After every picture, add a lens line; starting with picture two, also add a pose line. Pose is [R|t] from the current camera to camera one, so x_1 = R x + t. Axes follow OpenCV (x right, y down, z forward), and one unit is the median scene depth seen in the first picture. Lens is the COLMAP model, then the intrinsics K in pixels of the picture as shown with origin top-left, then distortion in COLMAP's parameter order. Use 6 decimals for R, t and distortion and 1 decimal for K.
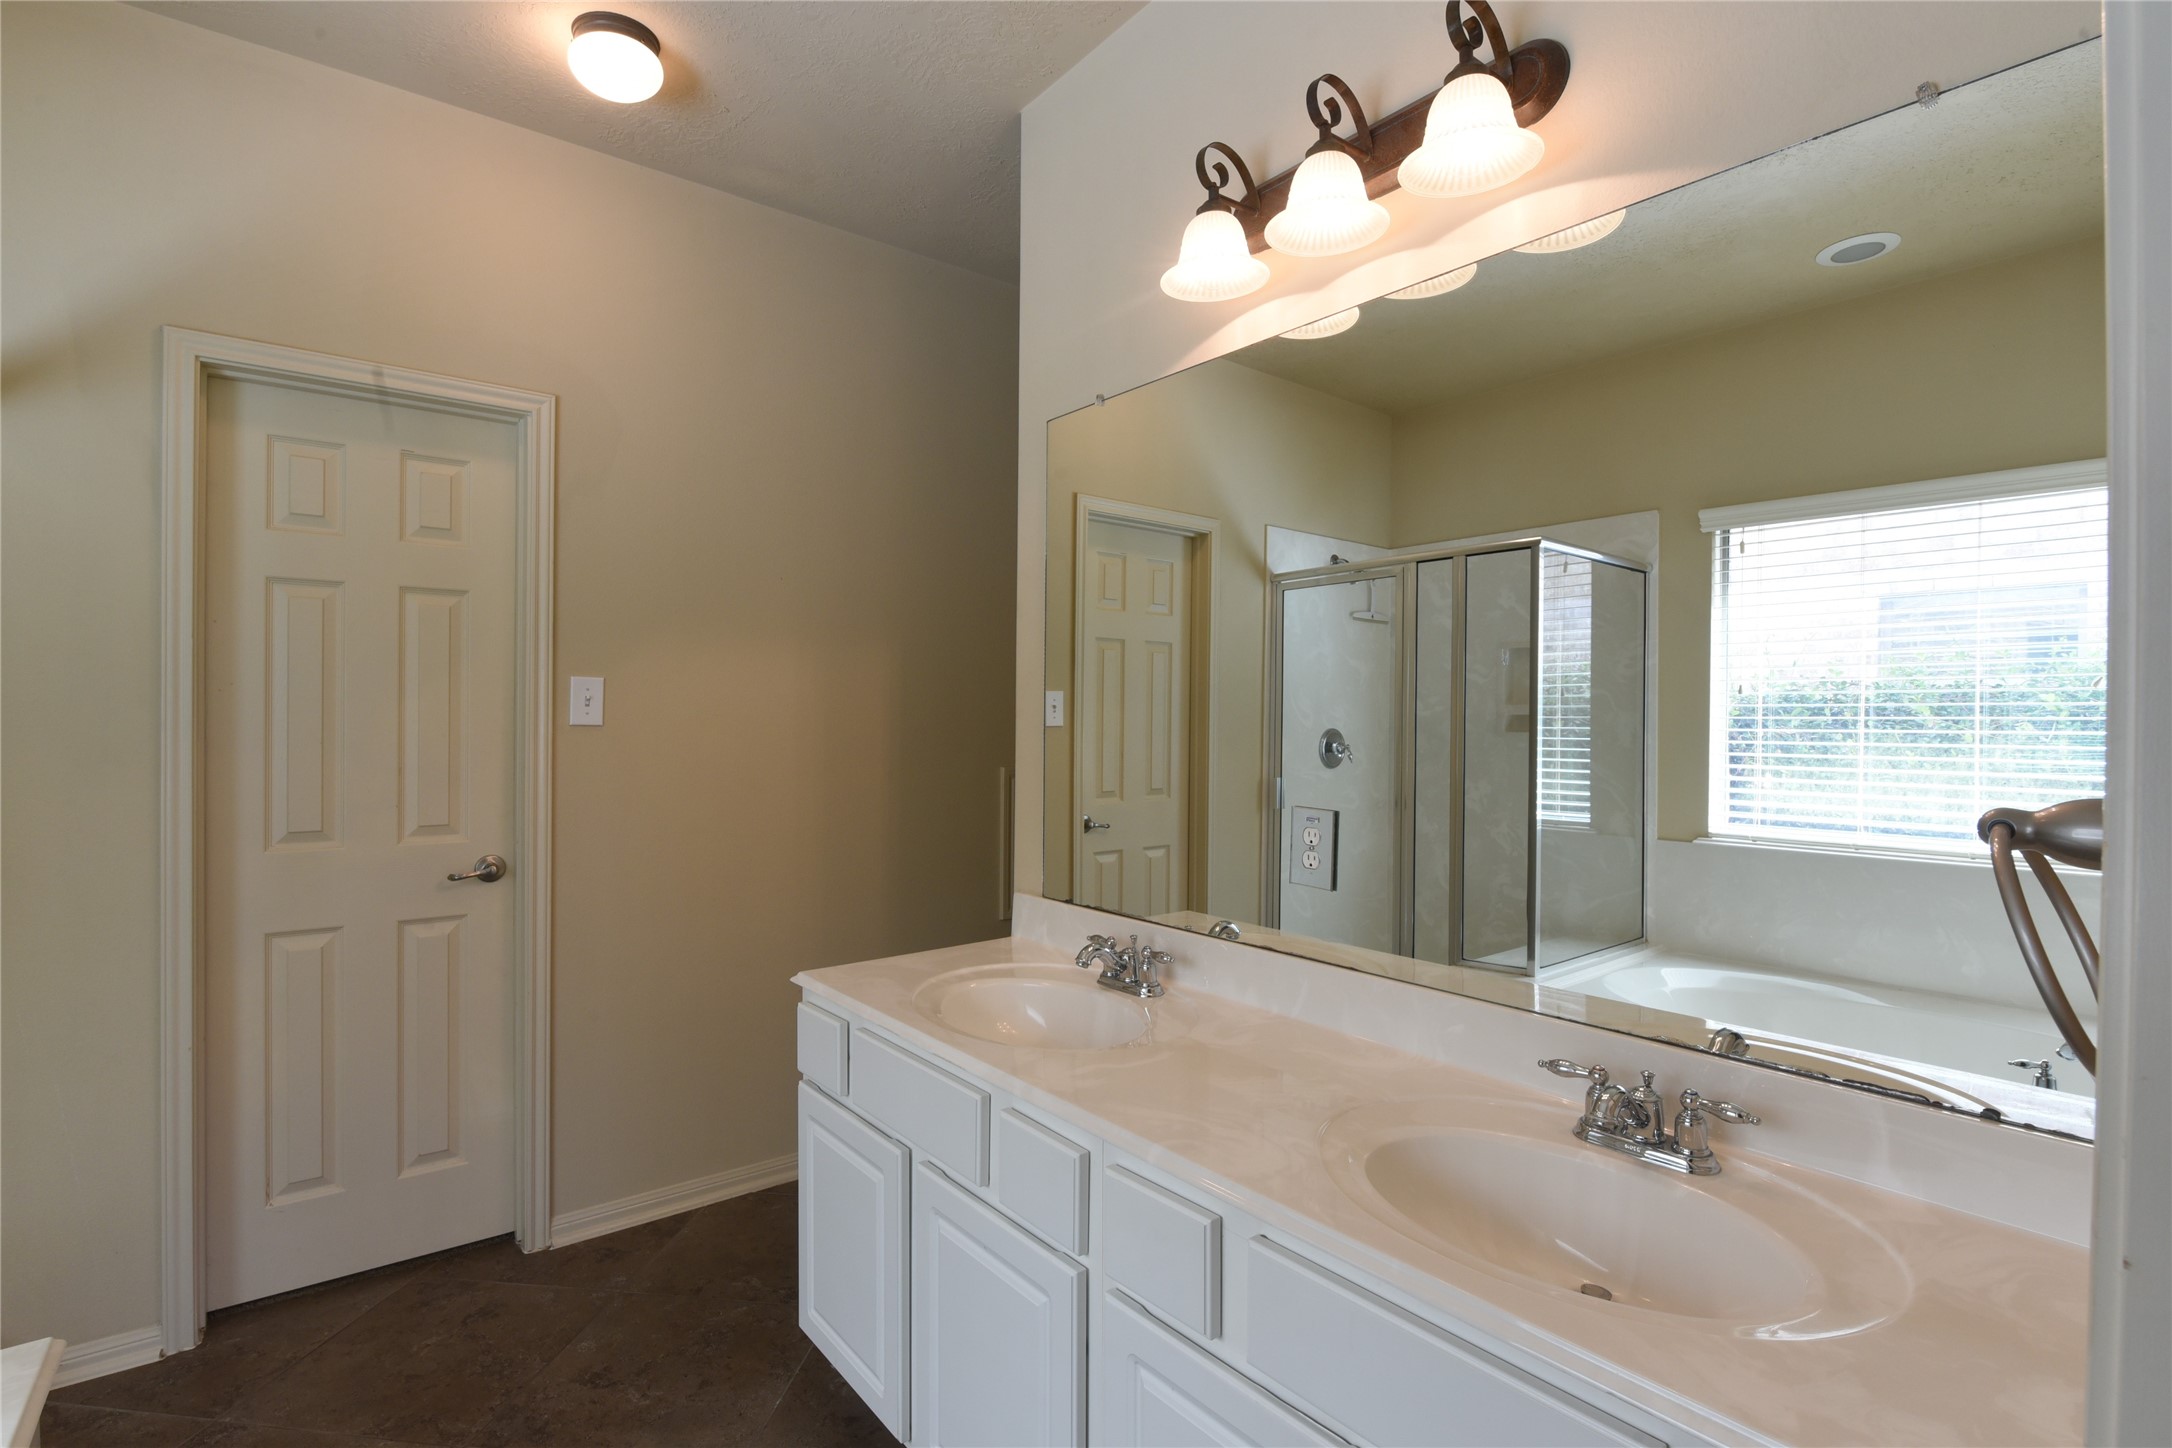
lens RADIAL K [[1013.0, 0, 1086.0], [0, 1013.0, 724.0], [0, 0, 1]] dist [-0.003305, -0.006455]
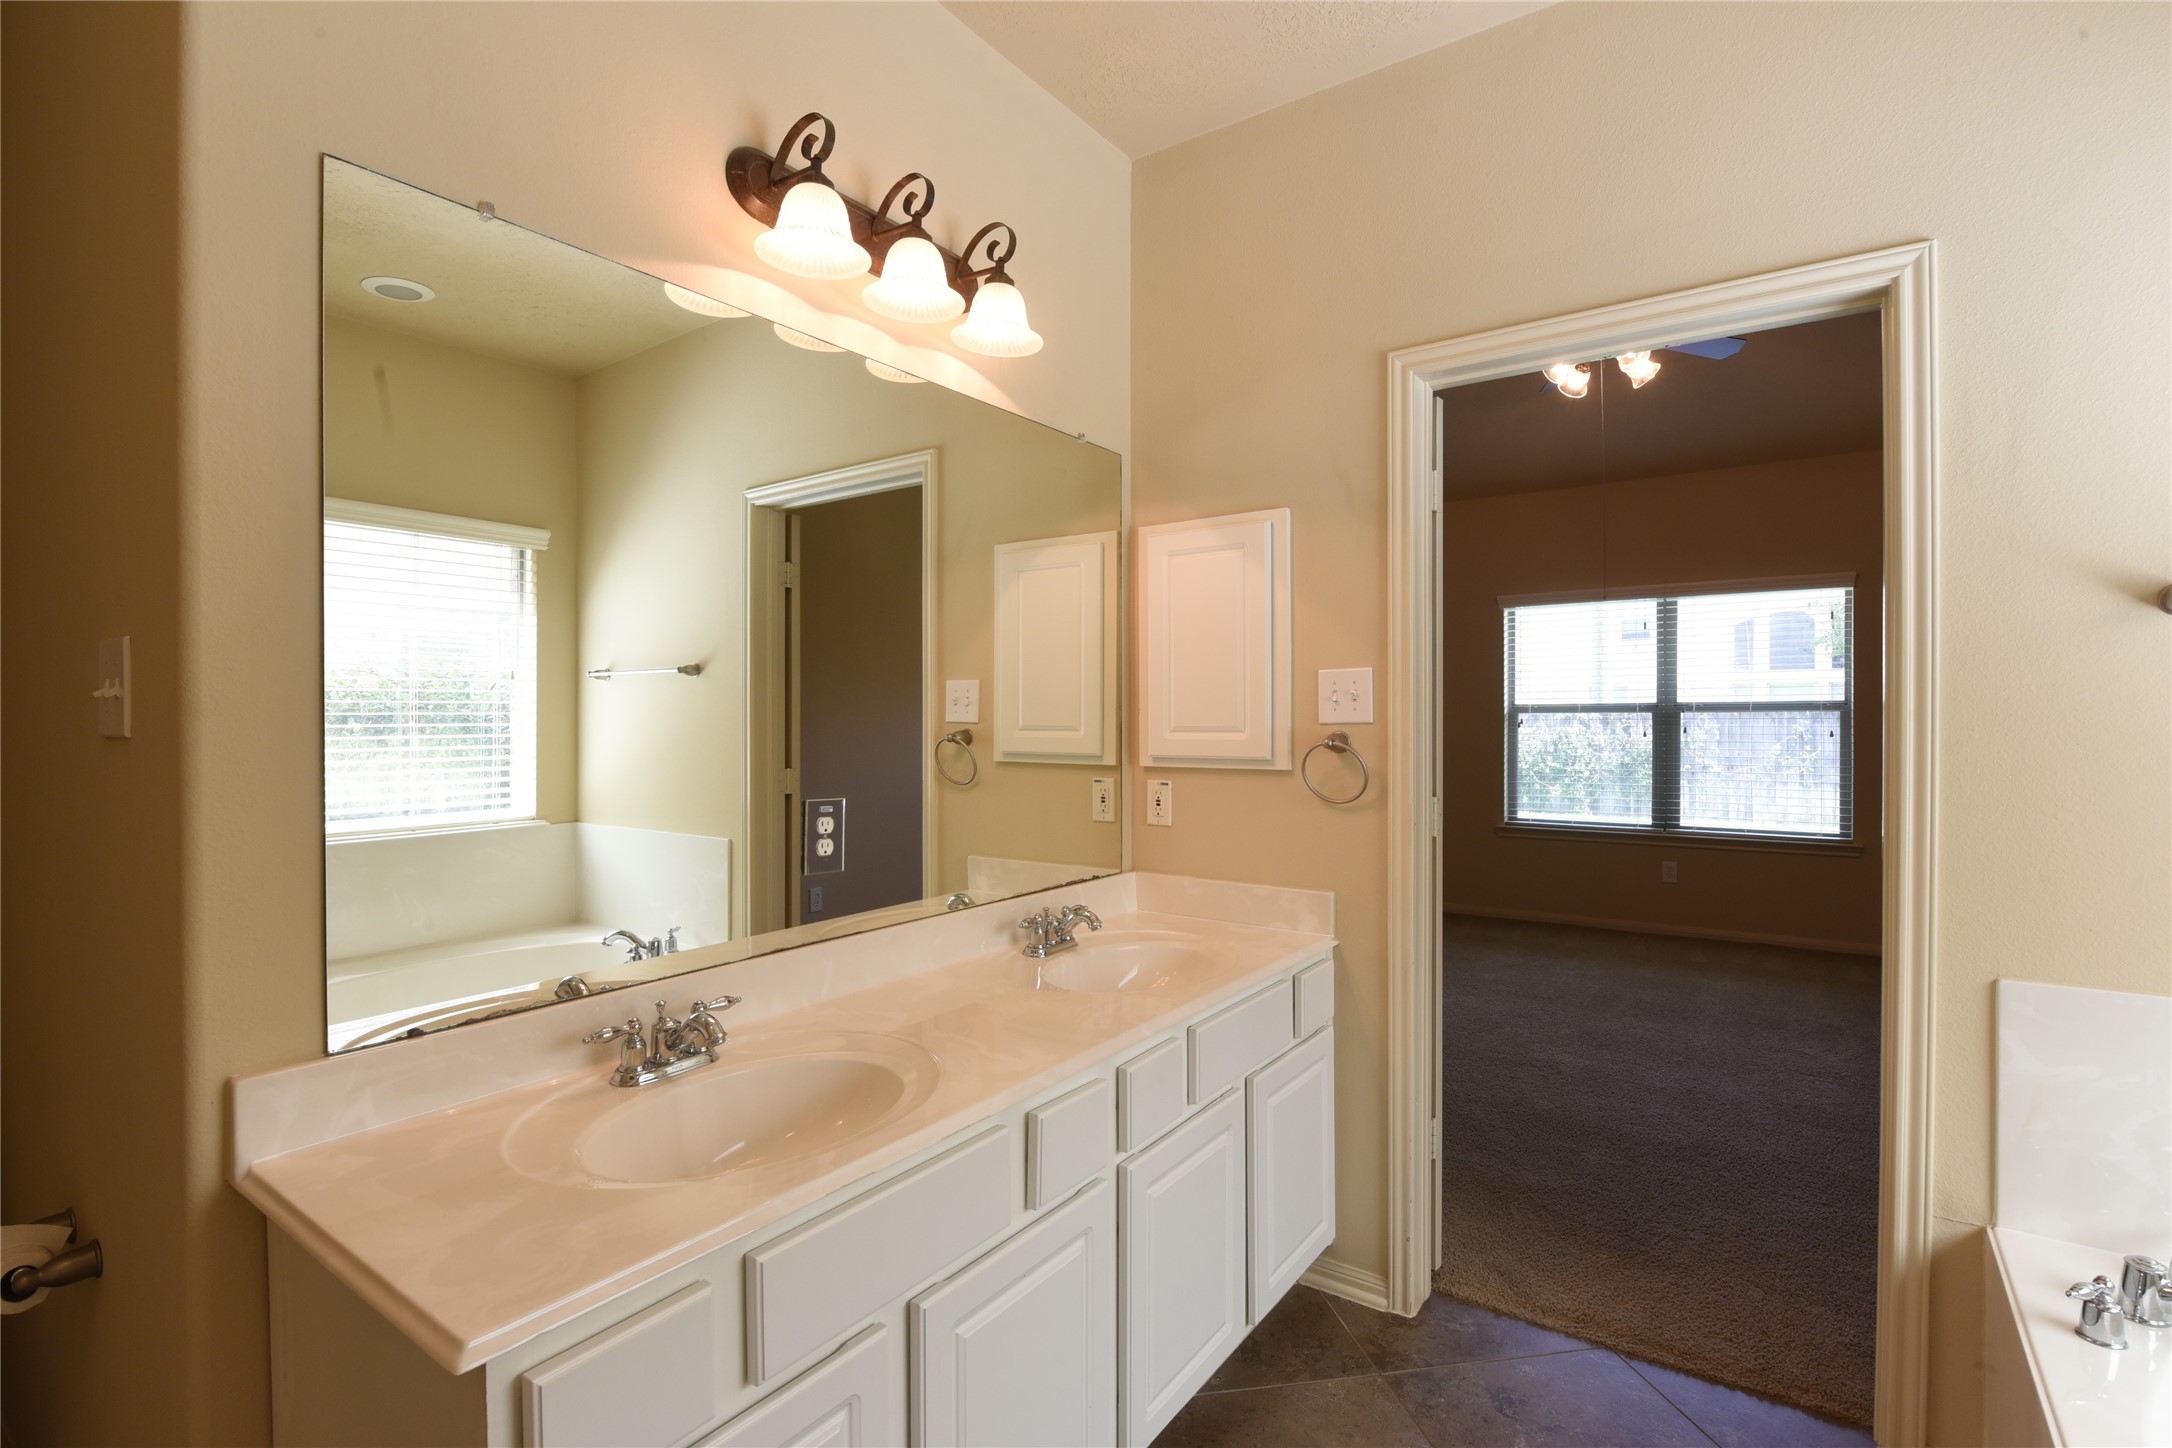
lens RADIAL K [[1005.3, 0, 1086.0], [0, 1005.3, 724.0], [0, 0, 1]] dist [-0.048469, -0.000328]
pose [[-0.277839, -0.010127, 0.960574, -0.620806], [0.006061, 0.999906, 0.012295, -0.003939], [-0.960609, 0.009238, -0.277751, 0.745537]]
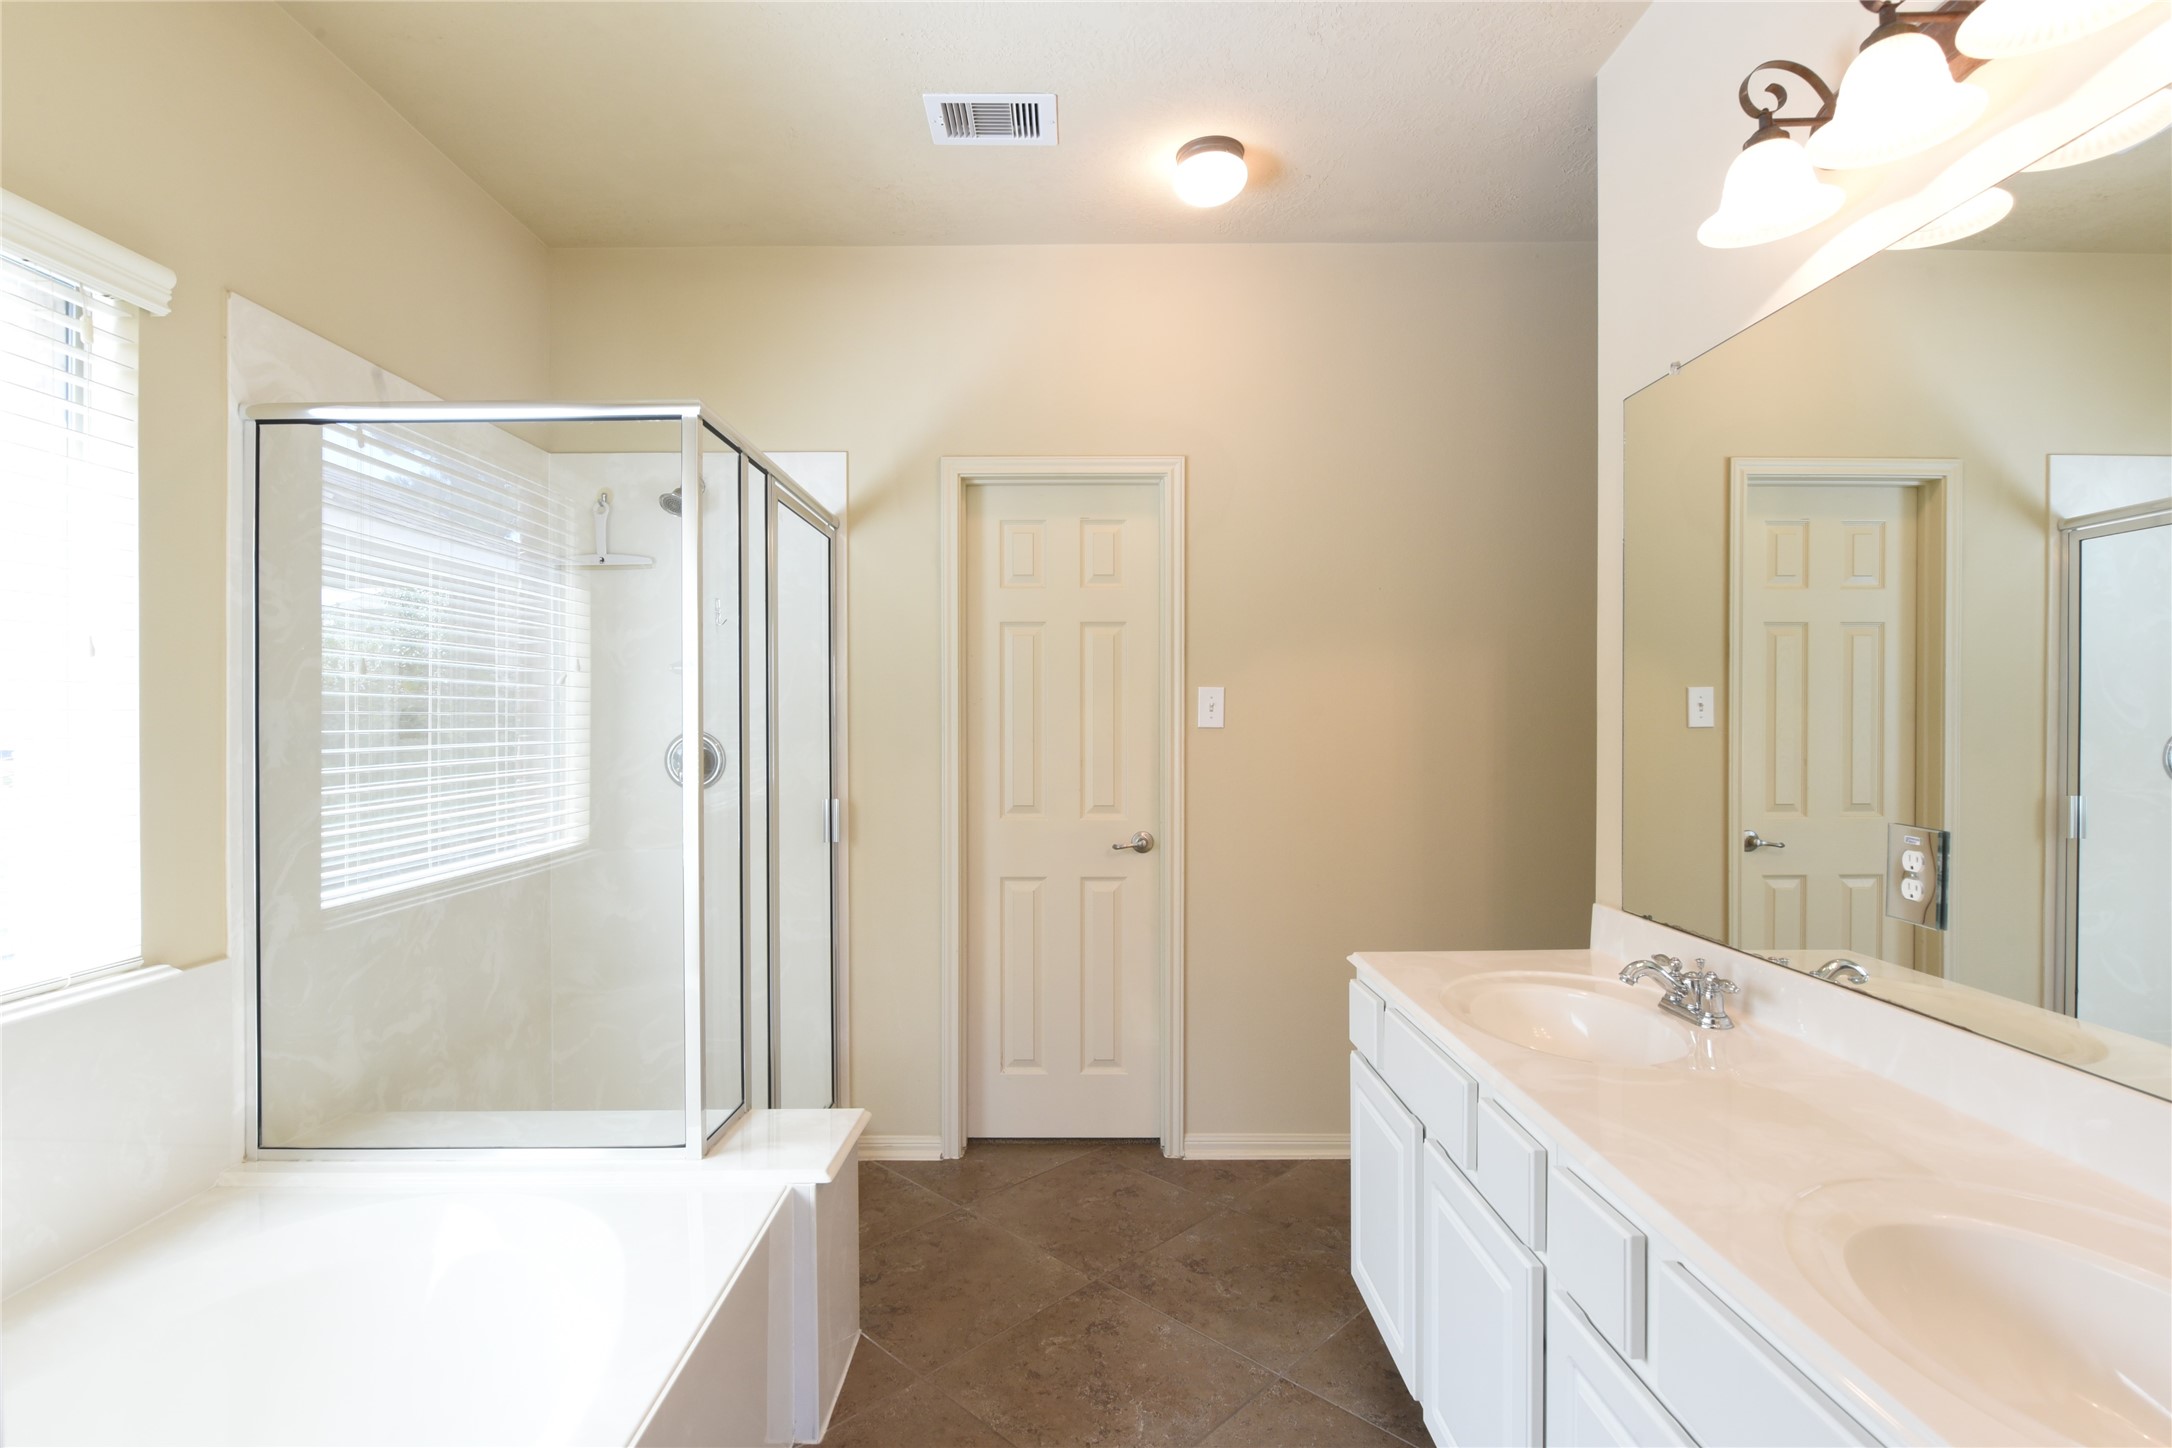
lens RADIAL K [[1022.6, 0, 1077.1], [0, 1022.6, 724.4], [0, 0, 1]] dist [-0.007449, -0.002917]
pose [[0.783079, -0.004839, -0.621904, 0.149063], [0.004041, 0.999988, -0.002692, 0.000167], [0.621909, -0.000405, 0.783089, -0.045244]]
